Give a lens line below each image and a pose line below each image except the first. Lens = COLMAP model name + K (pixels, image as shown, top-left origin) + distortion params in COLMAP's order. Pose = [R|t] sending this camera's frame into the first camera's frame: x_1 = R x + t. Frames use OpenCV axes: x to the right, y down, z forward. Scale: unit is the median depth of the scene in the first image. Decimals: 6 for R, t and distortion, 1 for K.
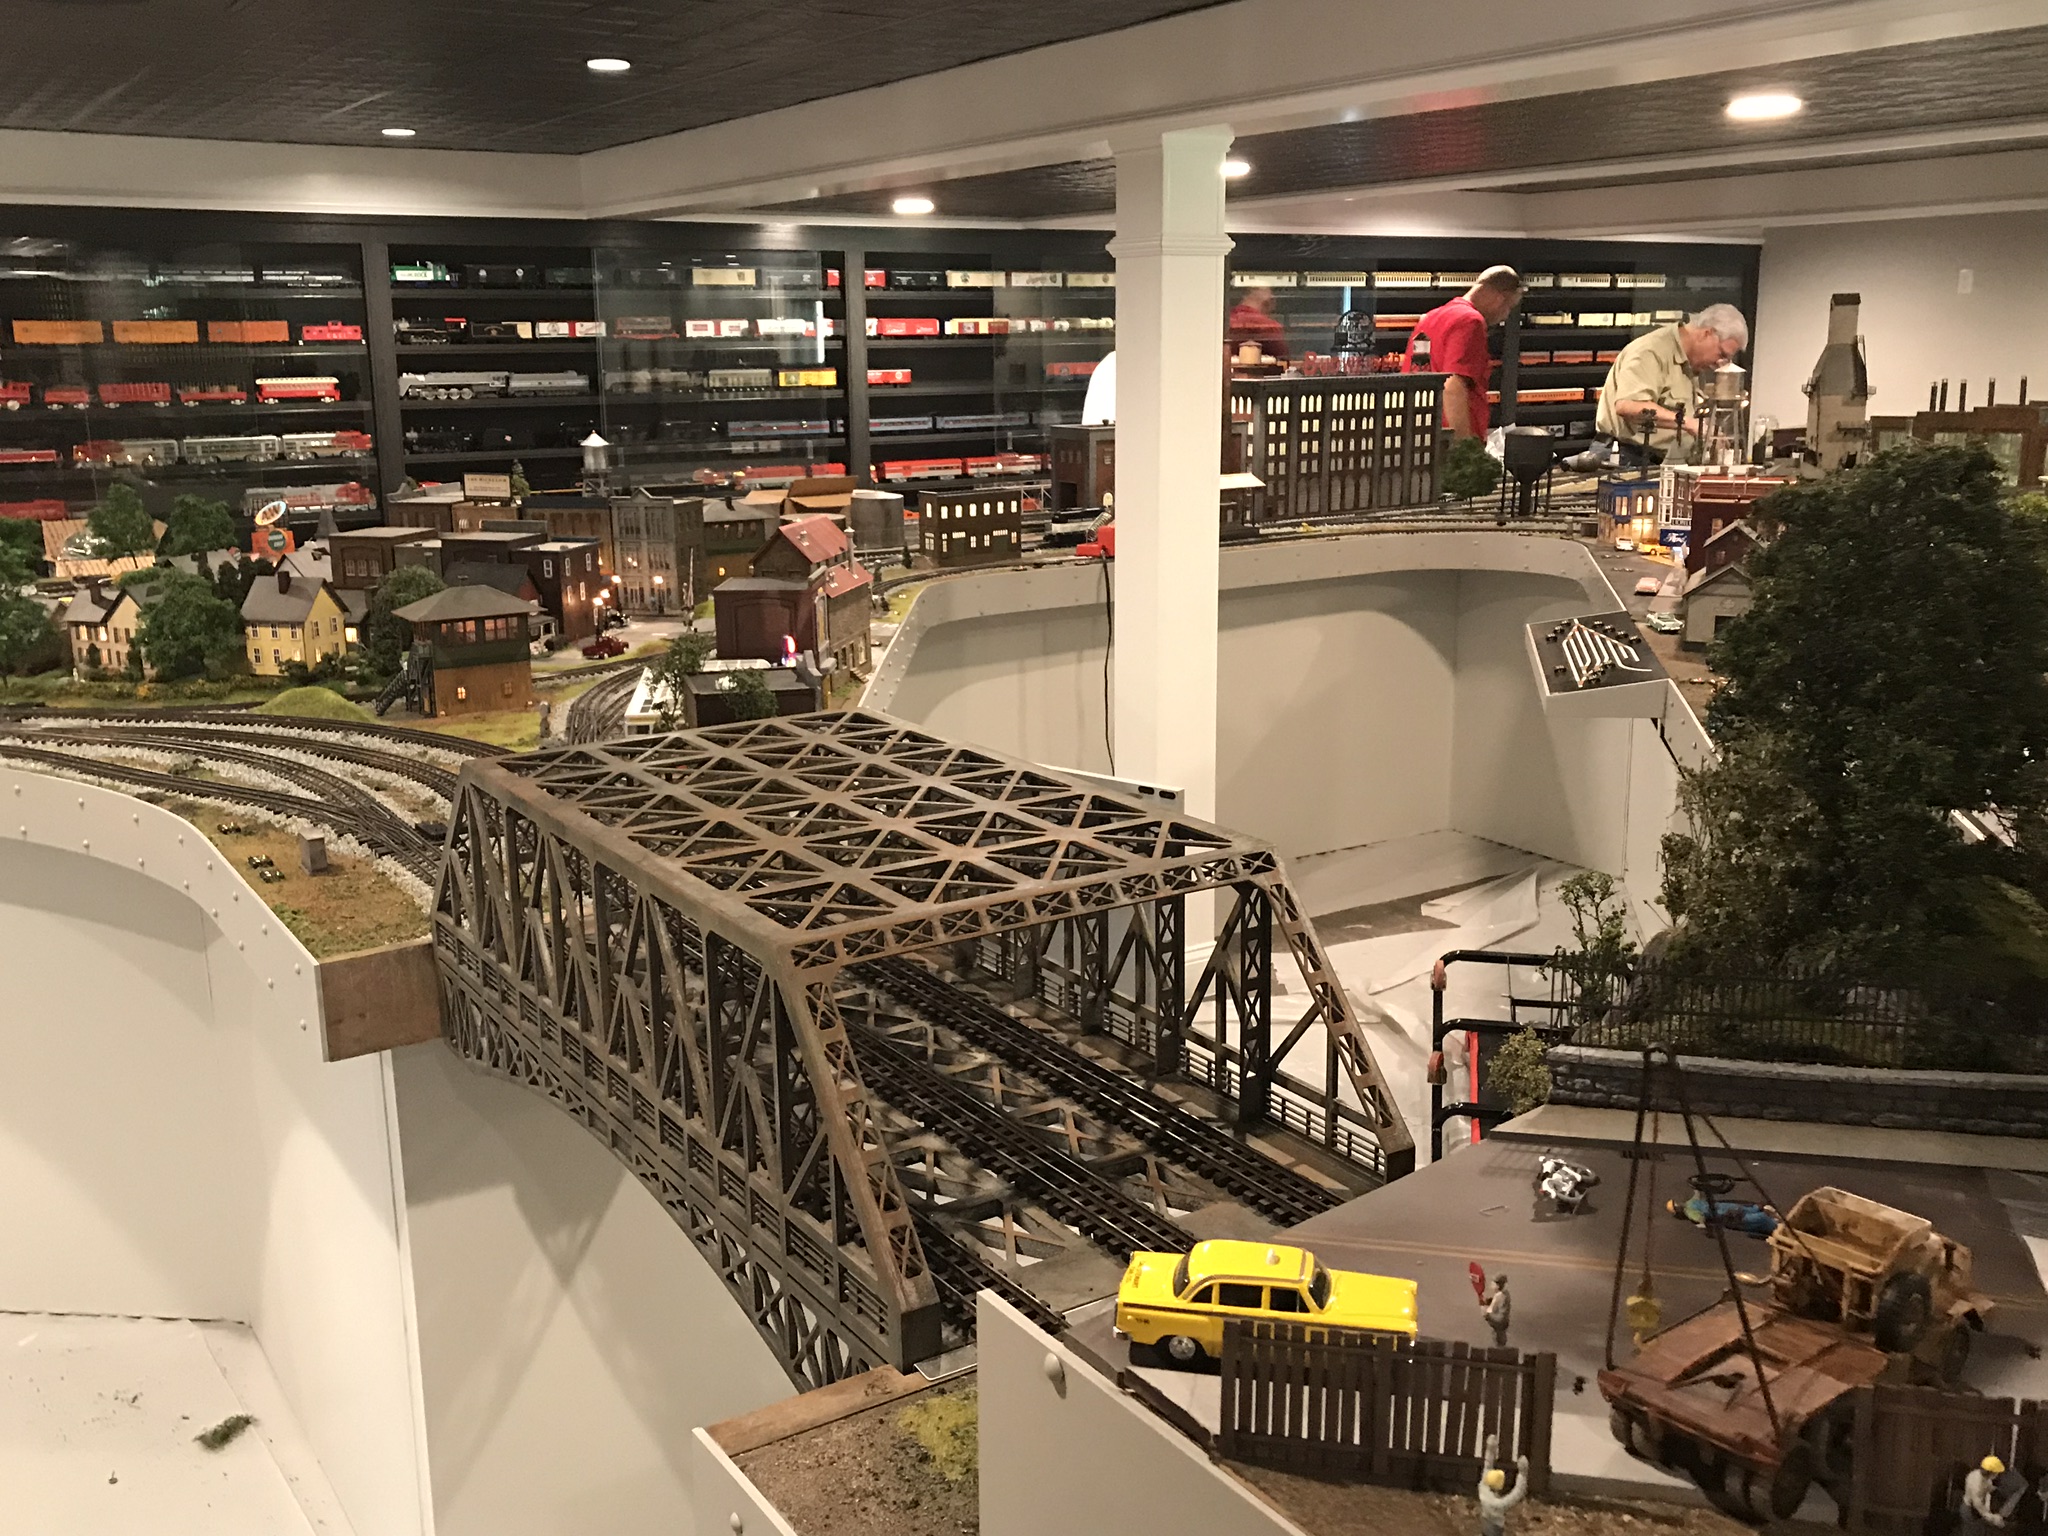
lens RADIAL K [[1909.5, 0, 1036.0], [0, 1909.5, 784.6], [0, 0, 1]] dist [0.046363, 0.000000]
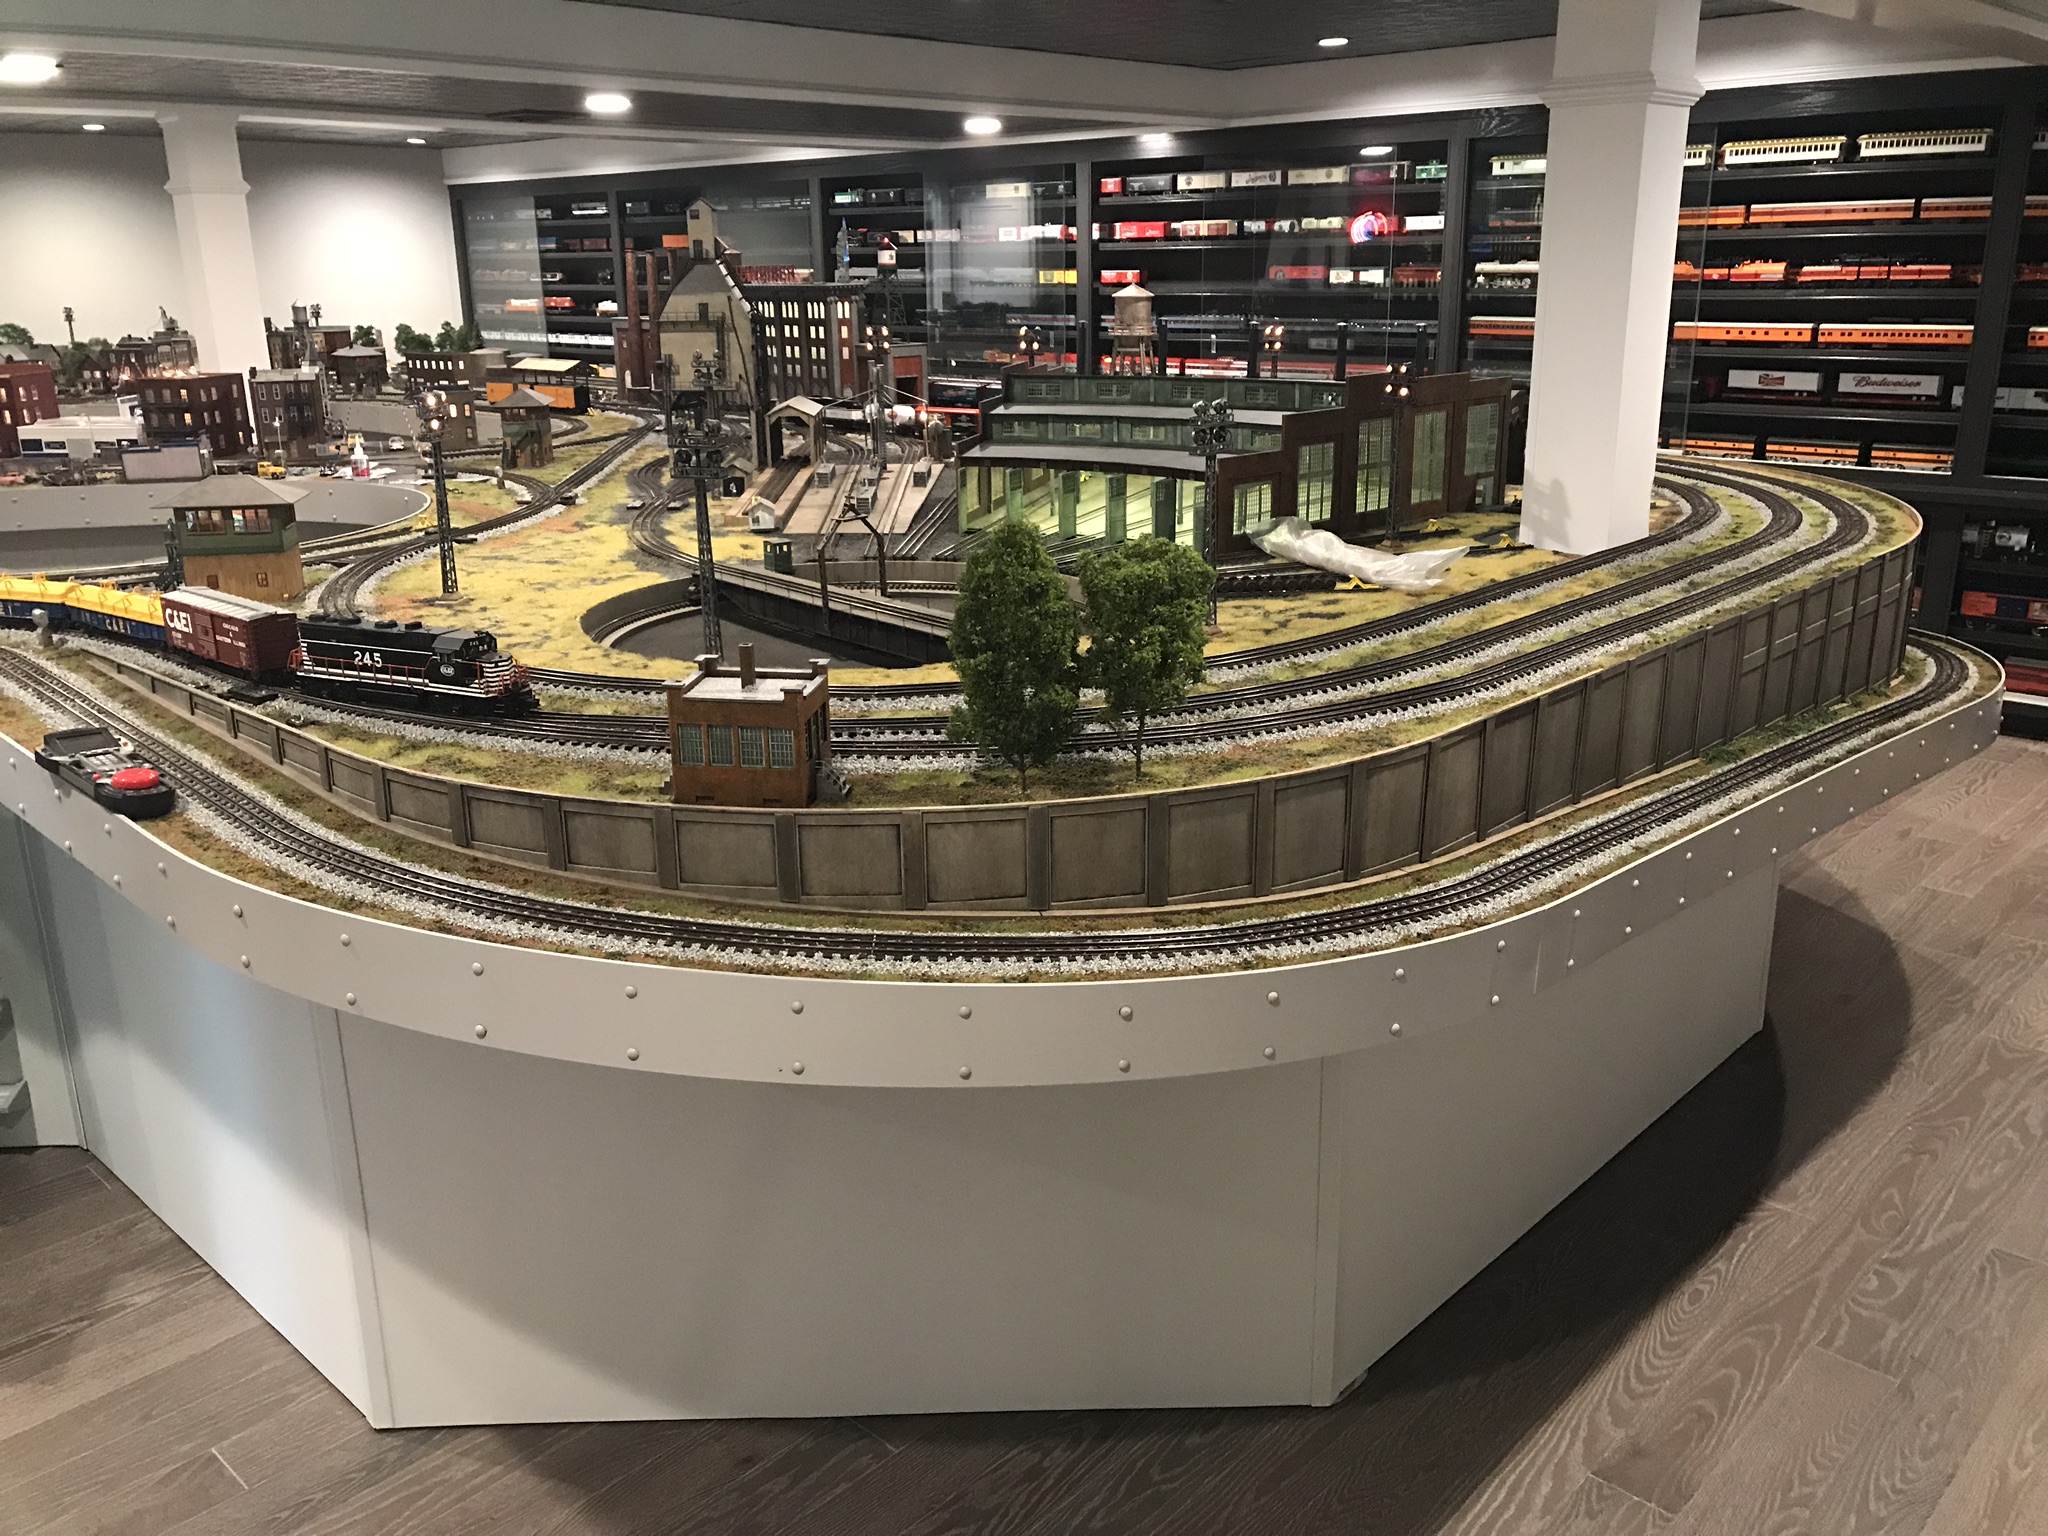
lens RADIAL K [[1694.9, 0, 1007.9], [0, 1694.9, 771.6], [0, 0, 1]] dist [0.024883, 0.007463]
pose [[0.226694, 0.293824, -0.928589, 0.933229], [-0.214543, 0.945056, 0.246659, -0.179874], [0.950043, 0.143306, 0.277276, 0.744460]]
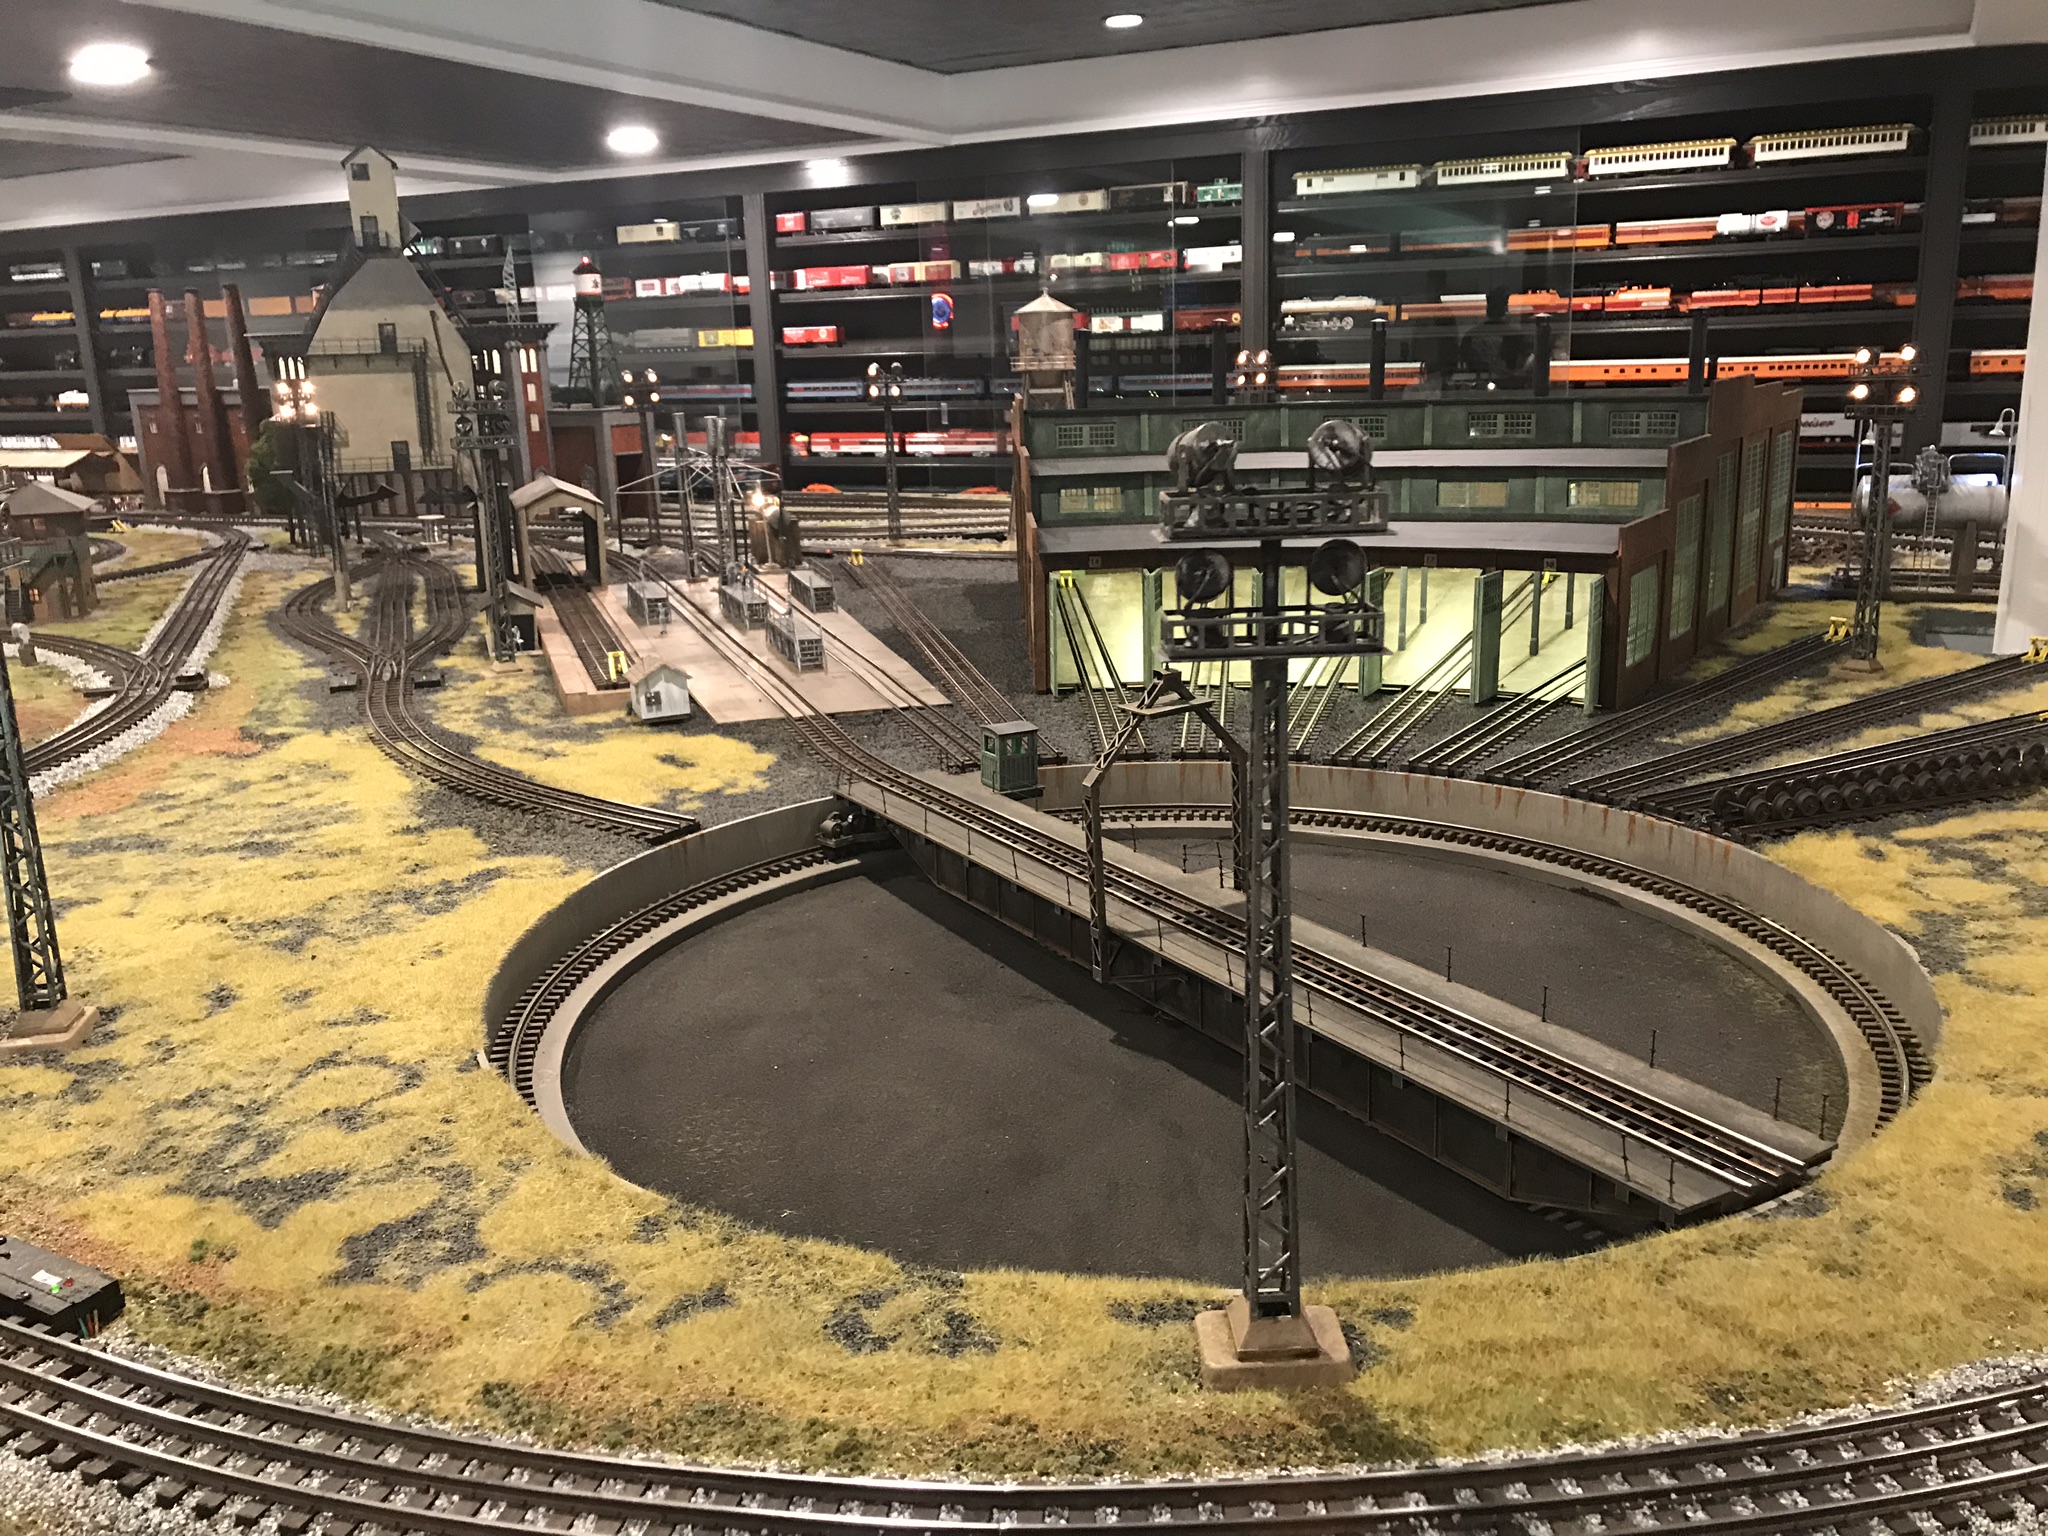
lens RADIAL K [[1694.9, 0, 1007.5], [0, 1694.9, 759.2], [0, 0, 1]] dist [0.024883, 0.007463]
pose [[0.500270, 0.201675, -0.842055, 0.691526], [-0.175369, 0.975941, 0.129553, -0.146955], [0.847924, 0.082859, 0.523602, 0.718602]]
